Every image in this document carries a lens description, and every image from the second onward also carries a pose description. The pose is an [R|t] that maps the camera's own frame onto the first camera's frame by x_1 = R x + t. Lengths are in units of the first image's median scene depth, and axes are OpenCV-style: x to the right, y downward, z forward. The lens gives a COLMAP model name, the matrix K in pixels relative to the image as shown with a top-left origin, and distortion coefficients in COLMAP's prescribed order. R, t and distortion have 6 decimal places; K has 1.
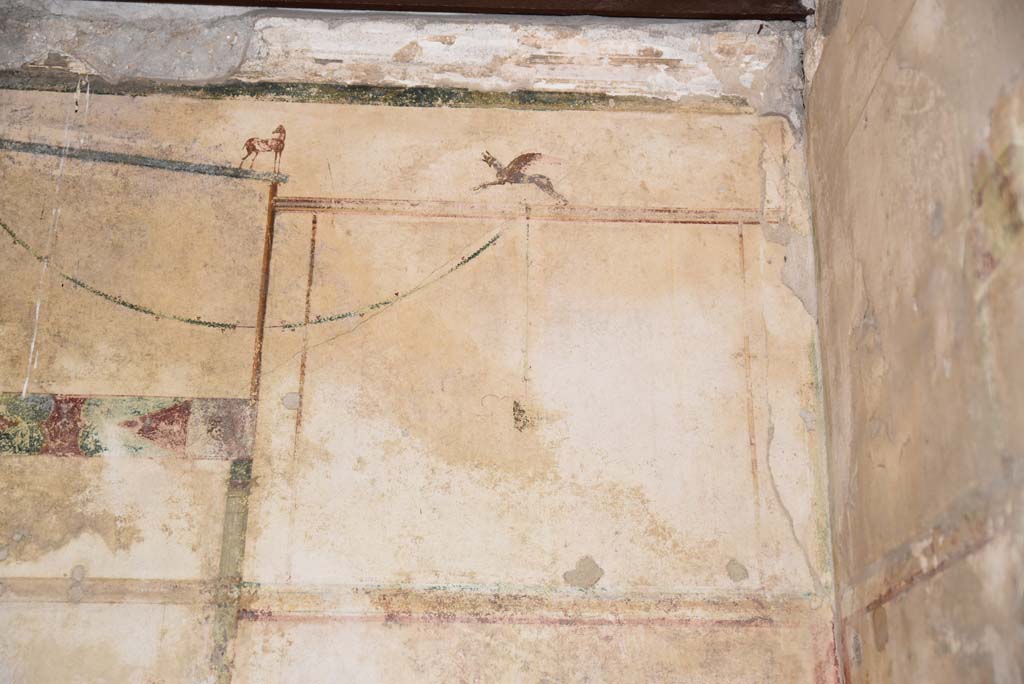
lens RADIAL K [[1188.8, 0, 504.3], [0, 1188.8, 350.9], [0, 0, 1]] dist [0.024530, 0.000000]
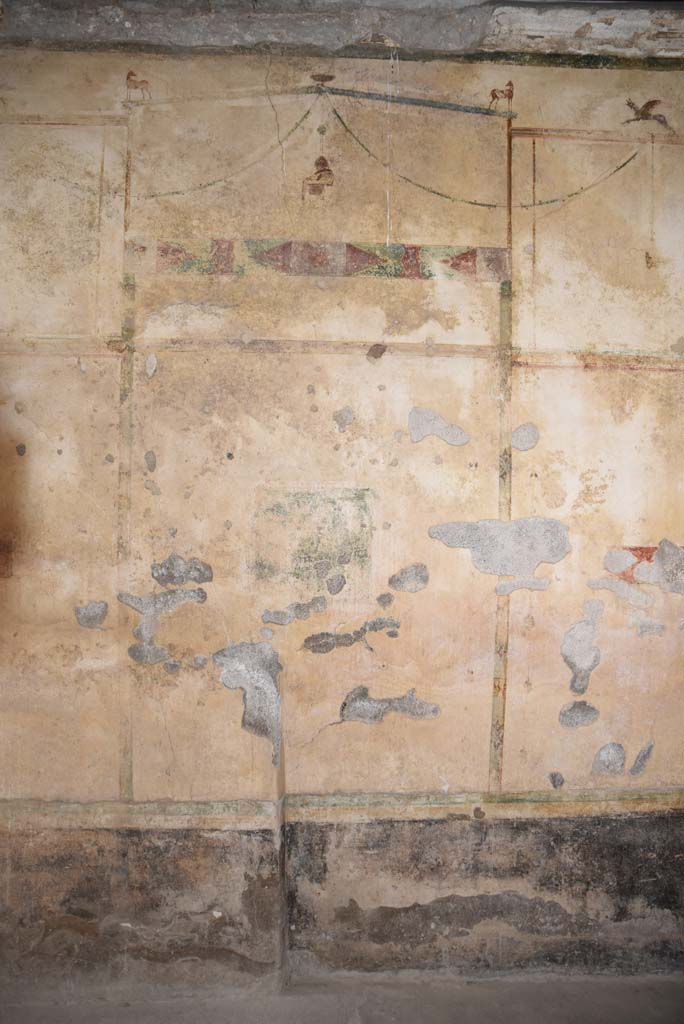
lens RADIAL K [[698.7, 0, 336.2], [0, 698.7, 499.4], [0, 0, 1]] dist [-0.136952, 0.095640]
pose [[0.999592, 0.006077, -0.027899, -0.448353], [0.004949, 0.925421, 0.378908, -0.000668], [0.028121, -0.378891, 0.925014, -0.122367]]
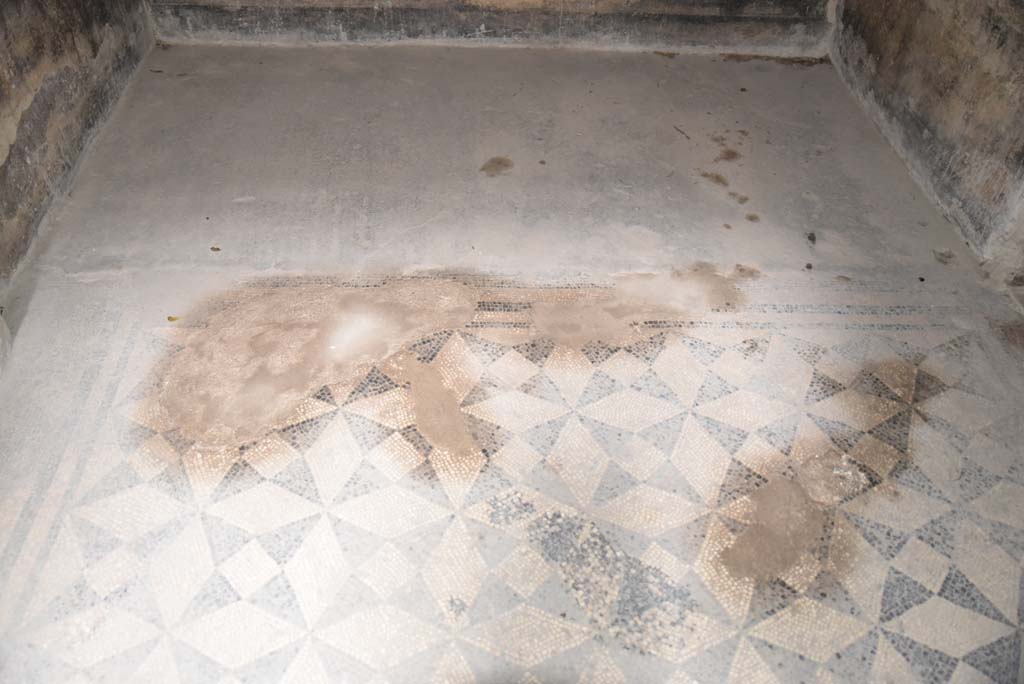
lens RADIAL K [[815.2, 0, 502.1], [0, 815.2, 347.8], [0, 0, 1]] dist [-0.102256, 0.120566]
pose [[-0.025759, -0.709138, 0.704599, -1.279642], [-0.384411, 0.657664, 0.647848, 0.275015], [-0.922803, -0.254168, -0.289541, 0.285156]]
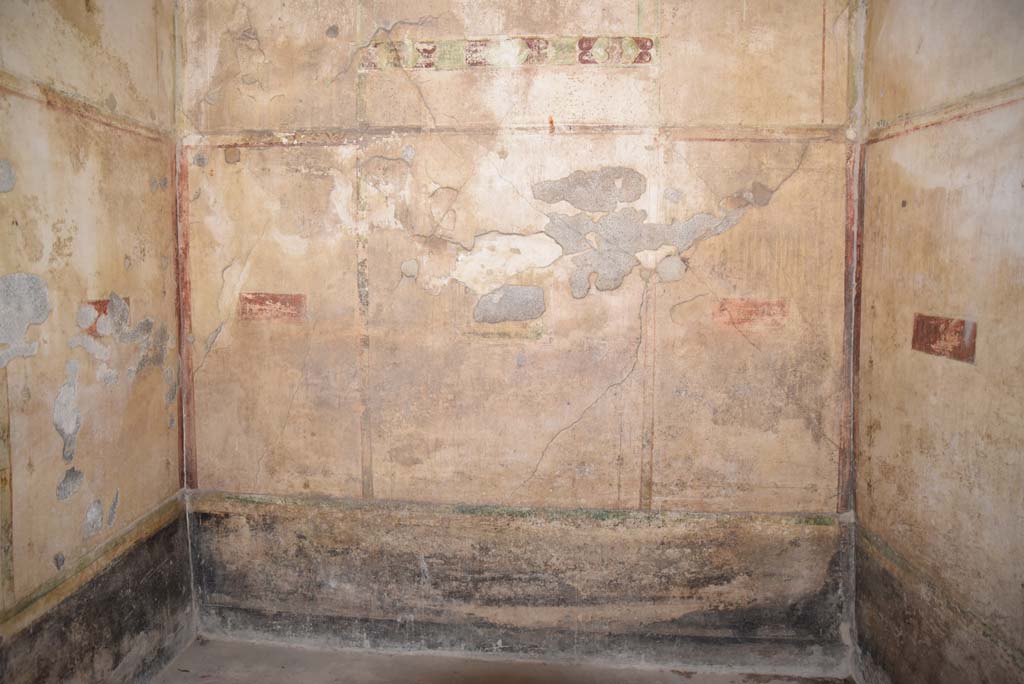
lens RADIAL K [[696.2, 0, 505.2], [0, 696.2, 353.0], [0, 0, 1]] dist [-0.135468, 0.094087]
pose [[0.071244, -0.131303, 0.988779, -1.006600], [-0.371582, 0.916451, 0.148471, 0.158089], [-0.925662, -0.377991, 0.016502, 0.212646]]
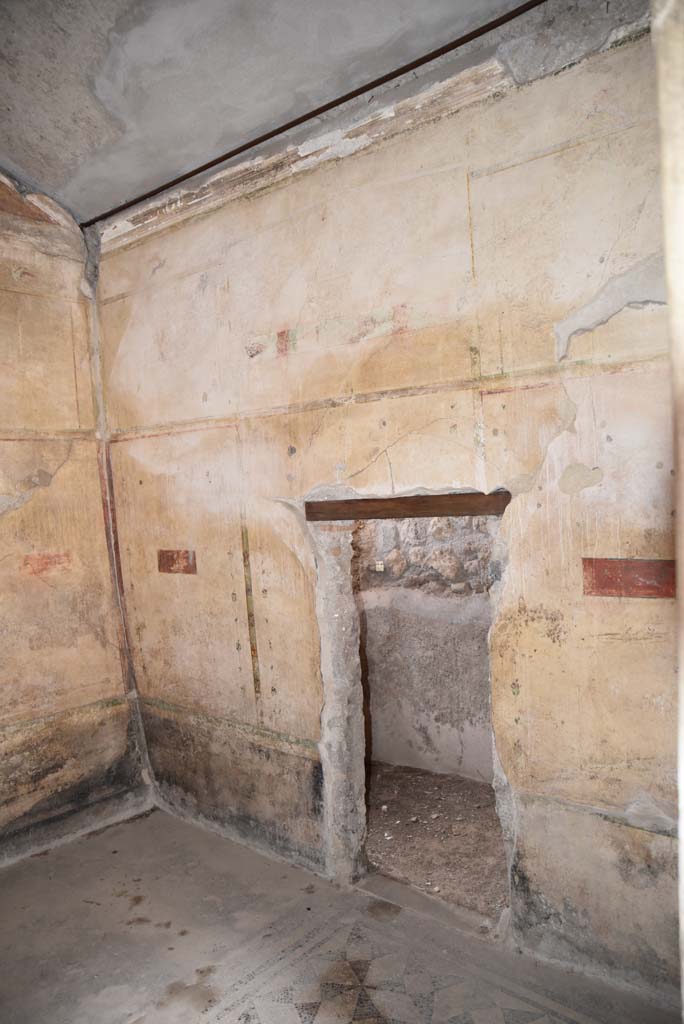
lens RADIAL K [[696.2, 0, 352.7], [0, 696.2, 519.6], [0, 0, 1]] dist [-0.135468, 0.094087]
pose [[-0.750949, 0.019405, 0.660075, -1.420646], [-0.187242, 0.952288, -0.241015, 0.269480], [-0.633259, -0.304583, -0.711486, 0.596540]]
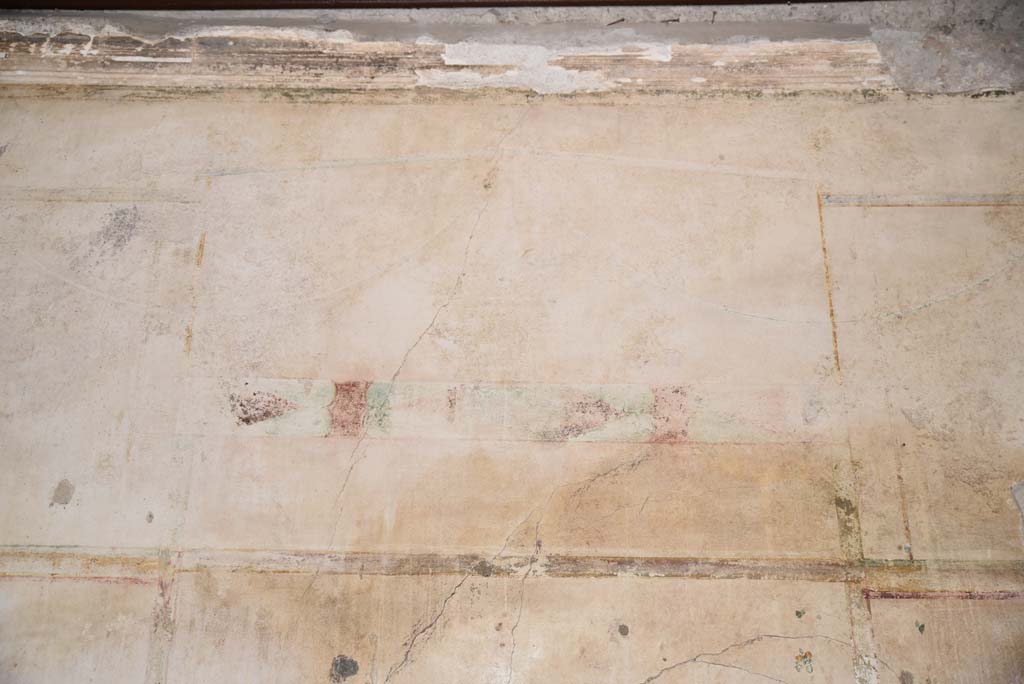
lens RADIAL K [[1035.2, 0, 505.9], [0, 1035.2, 344.1], [0, 0, 1]] dist [-0.000665, 0.000000]
pose [[-0.995158, 0.029140, 0.093866, -0.614621], [-0.042167, 0.736088, -0.675571, 0.187027], [-0.088780, -0.676258, -0.731295, 0.492497]]
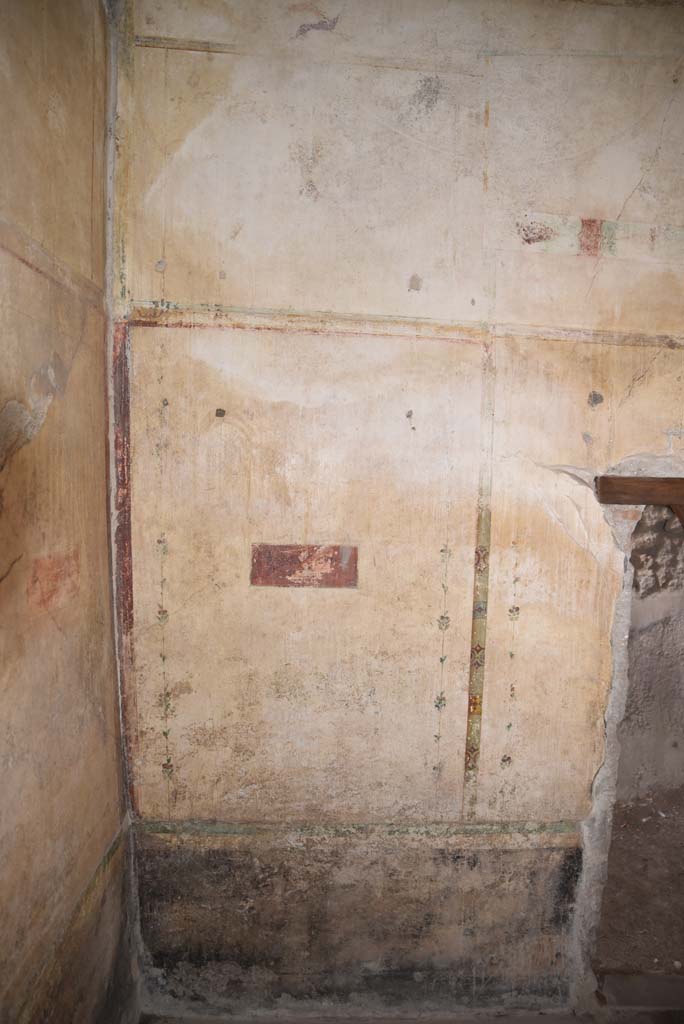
lens RADIAL K [[696.2, 0, 335.8], [0, 696.2, 503.0], [0, 0, 1]] dist [-0.135468, 0.094087]
pose [[-0.999775, -0.020617, -0.004941, -0.039656], [-0.018040, 0.949748, -0.312496, 0.252784], [0.011136, -0.312337, -0.949906, 0.551433]]
